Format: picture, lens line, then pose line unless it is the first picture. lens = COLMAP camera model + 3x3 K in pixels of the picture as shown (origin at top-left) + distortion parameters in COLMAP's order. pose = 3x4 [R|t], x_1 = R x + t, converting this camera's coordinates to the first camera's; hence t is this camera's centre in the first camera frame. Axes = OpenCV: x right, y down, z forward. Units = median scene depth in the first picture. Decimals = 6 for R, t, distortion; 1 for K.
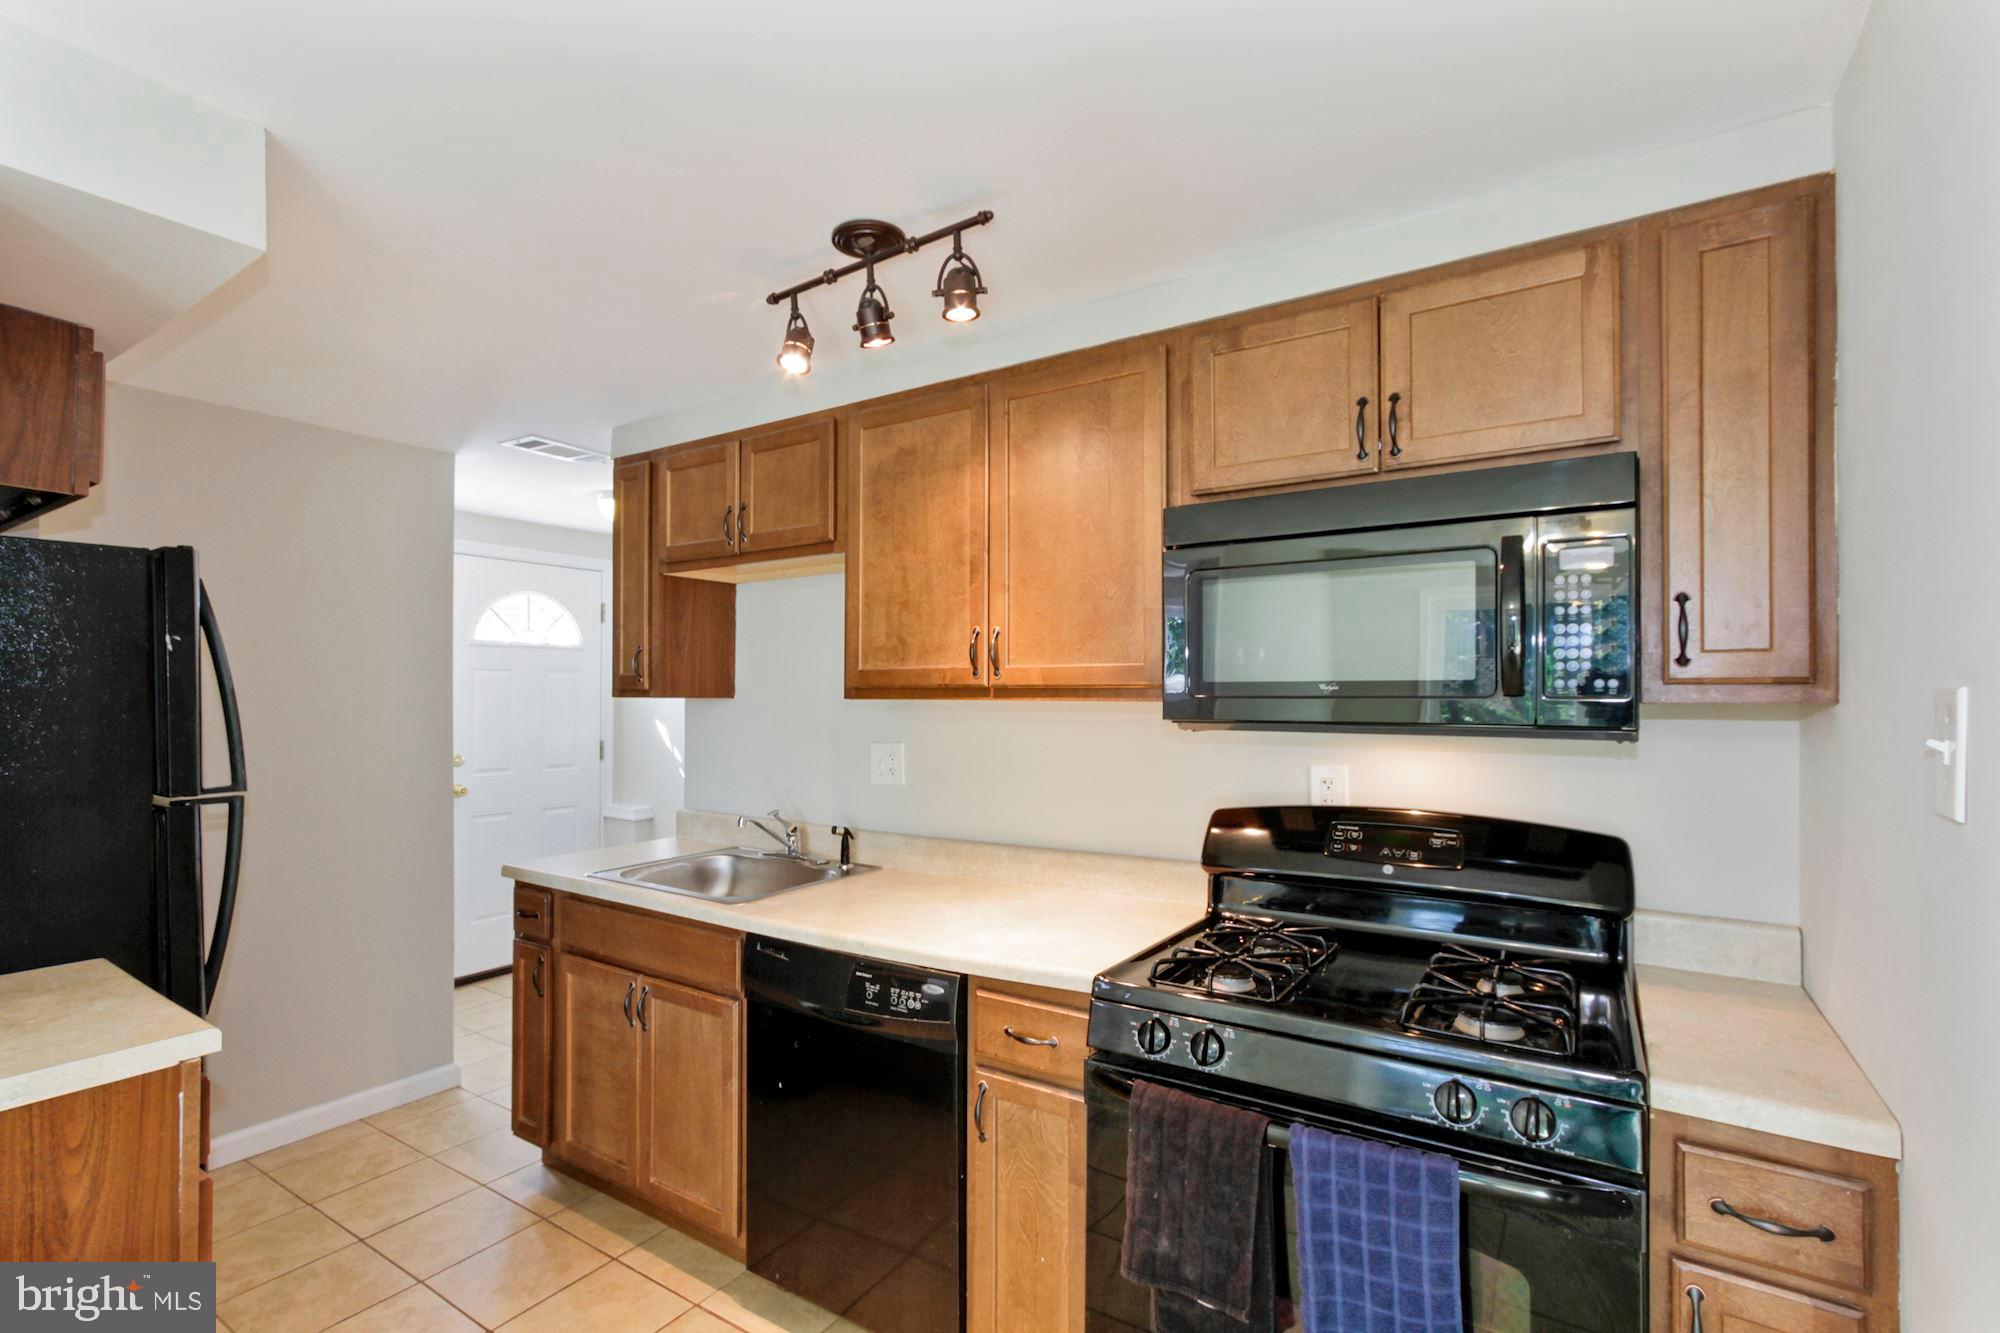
lens RADIAL K [[934.7, 0, 994.1], [0, 934.7, 683.7], [0, 0, 1]] dist [0.003410, 0.004568]
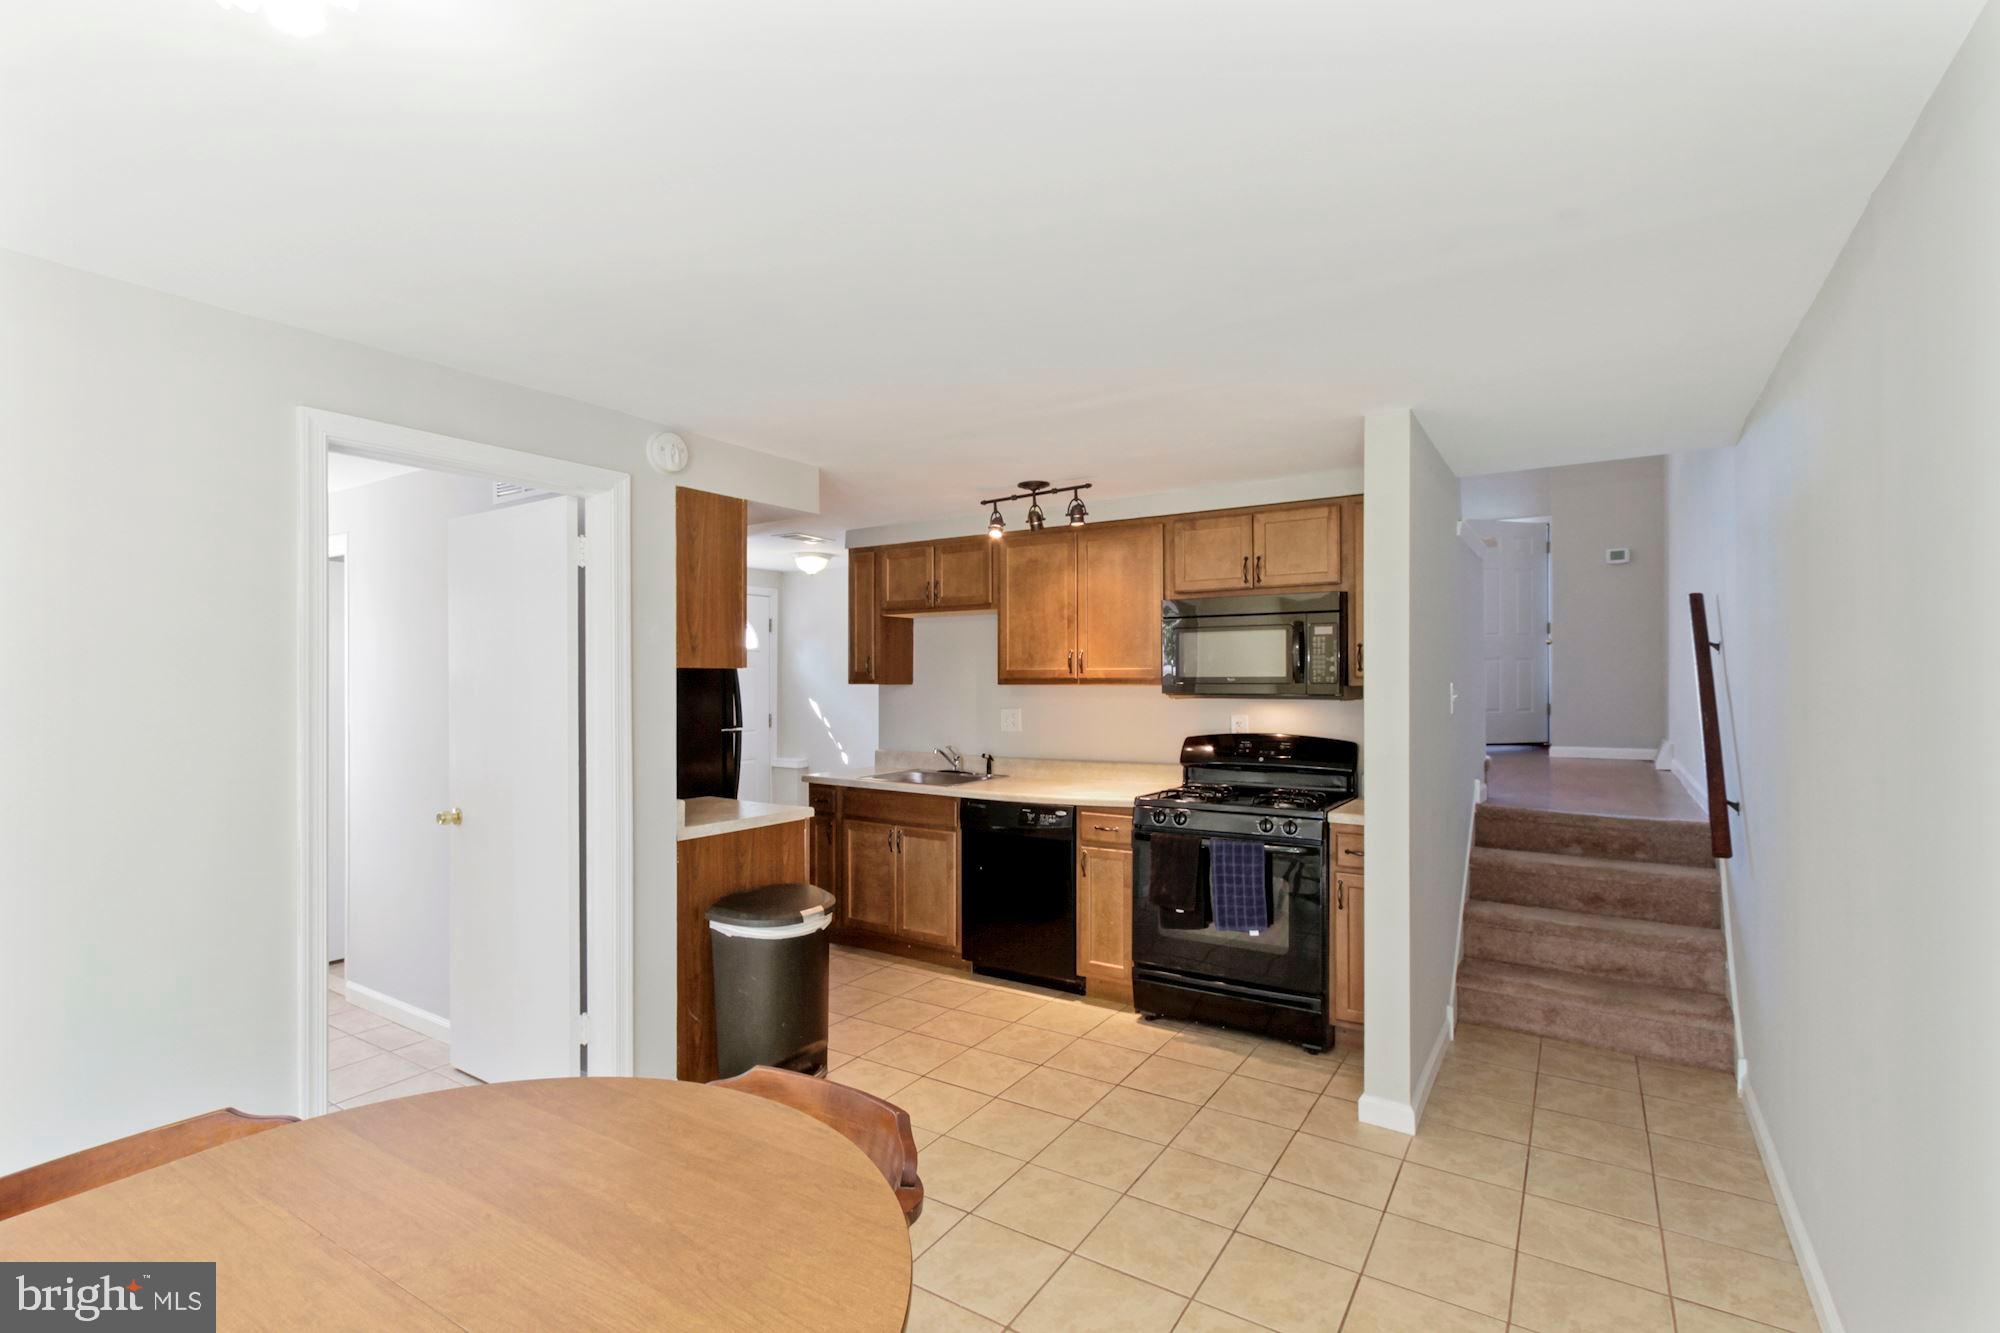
lens RADIAL K [[934.7, 0, 998.6], [0, 934.7, 664.4], [0, 0, 1]] dist [0.003410, 0.004568]
pose [[0.999919, -0.002324, 0.012479, -0.223755], [0.002378, 0.999988, -0.004294, -0.021430], [-0.012469, 0.004324, 0.999913, -1.157635]]
